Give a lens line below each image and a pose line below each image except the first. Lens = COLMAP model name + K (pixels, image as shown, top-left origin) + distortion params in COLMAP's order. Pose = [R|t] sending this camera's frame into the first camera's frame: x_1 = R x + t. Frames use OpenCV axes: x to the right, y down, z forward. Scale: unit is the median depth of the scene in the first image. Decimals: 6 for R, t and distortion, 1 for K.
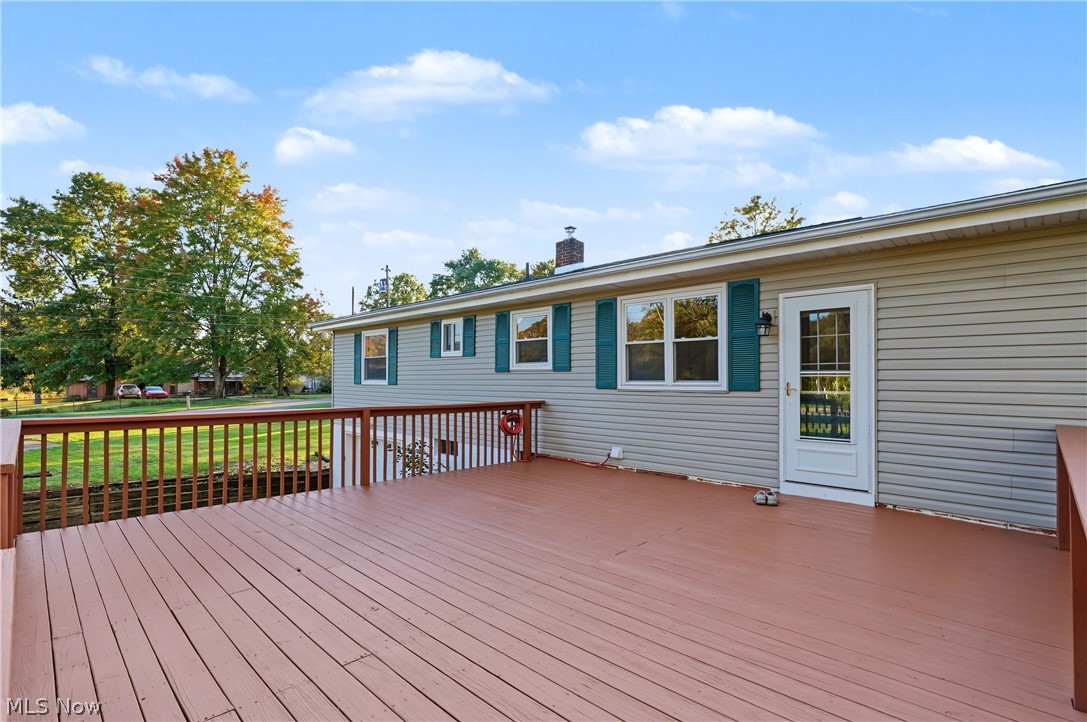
lens RADIAL K [[499.5, 0, 543.3], [0, 499.5, 374.2], [0, 0, 1]] dist [-0.000846, 0.000029]
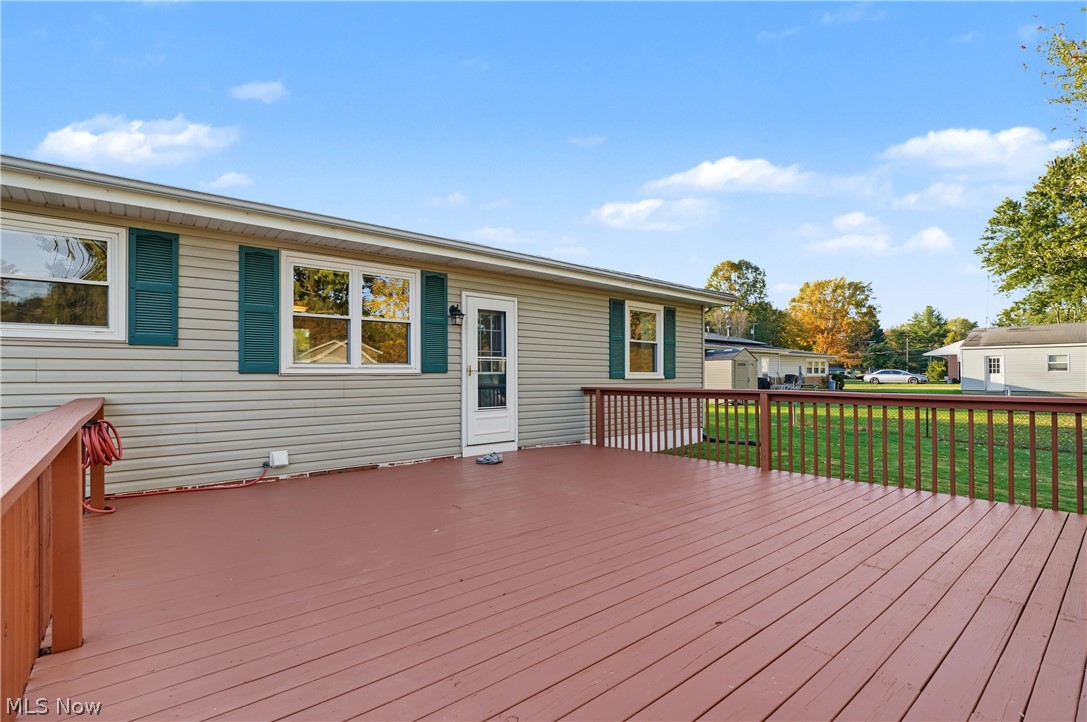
lens RADIAL K [[503.1, 0, 543.5], [0, 503.1, 361.0], [0, 0, 1]] dist [-0.003426, -0.000251]
pose [[0.114705, 0.004820, 0.993388, -0.659345], [-0.025142, 0.999682, -0.001948, 0.003252], [-0.993081, -0.024753, 0.114789, 0.623860]]
